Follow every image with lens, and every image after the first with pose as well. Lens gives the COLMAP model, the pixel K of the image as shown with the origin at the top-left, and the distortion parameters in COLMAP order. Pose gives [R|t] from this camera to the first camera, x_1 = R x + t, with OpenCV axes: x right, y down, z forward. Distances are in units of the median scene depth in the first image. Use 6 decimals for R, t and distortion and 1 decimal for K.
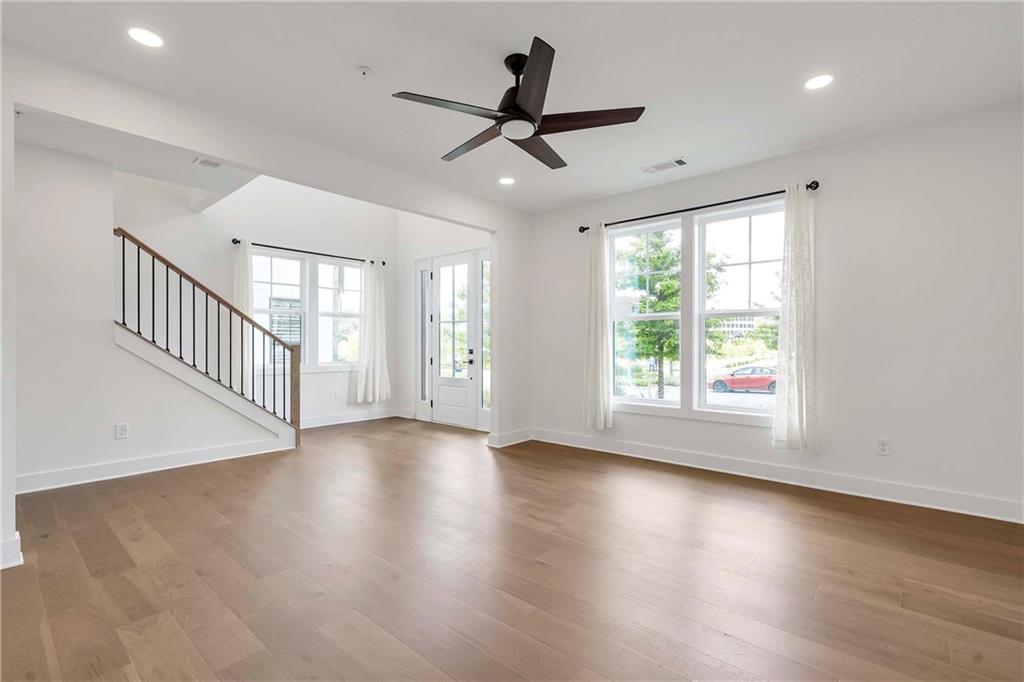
lens RADIAL K [[473.2, 0, 514.9], [0, 473.2, 343.2], [0, 0, 1]] dist [-0.002332, 0.001788]
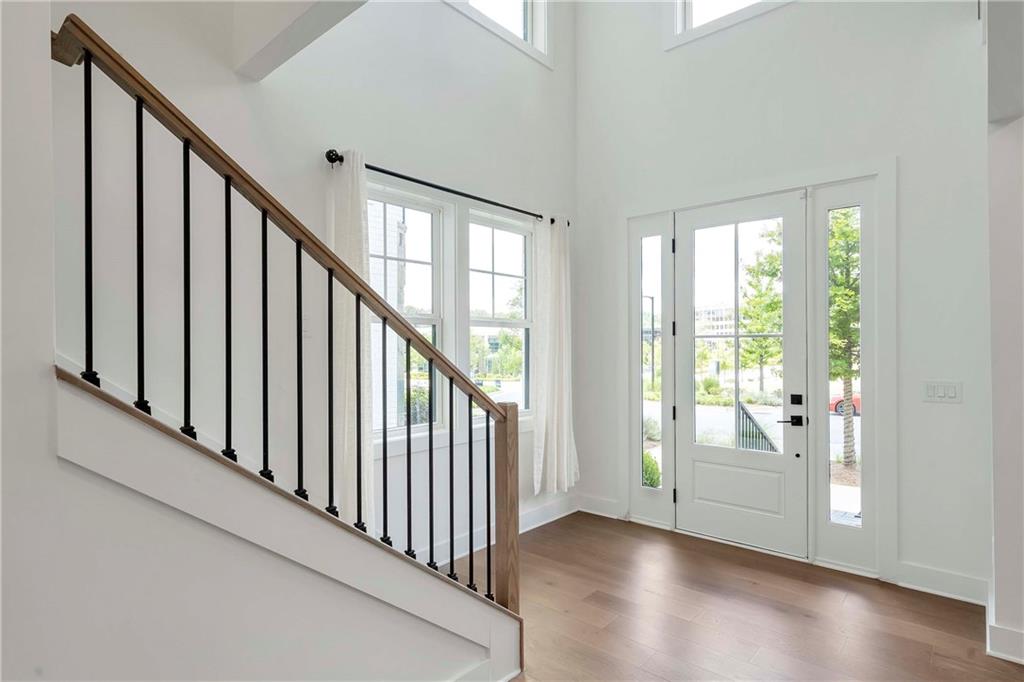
lens RADIAL K [[541.6, 0, 513.9], [0, 541.6, 342.1], [0, 0, 1]] dist [0.002529, -0.000136]
pose [[0.999849, -0.006706, 0.016040, -0.391752], [0.006830, 0.999947, -0.007694, -0.038451], [-0.015988, 0.007802, 0.999842, 0.455666]]
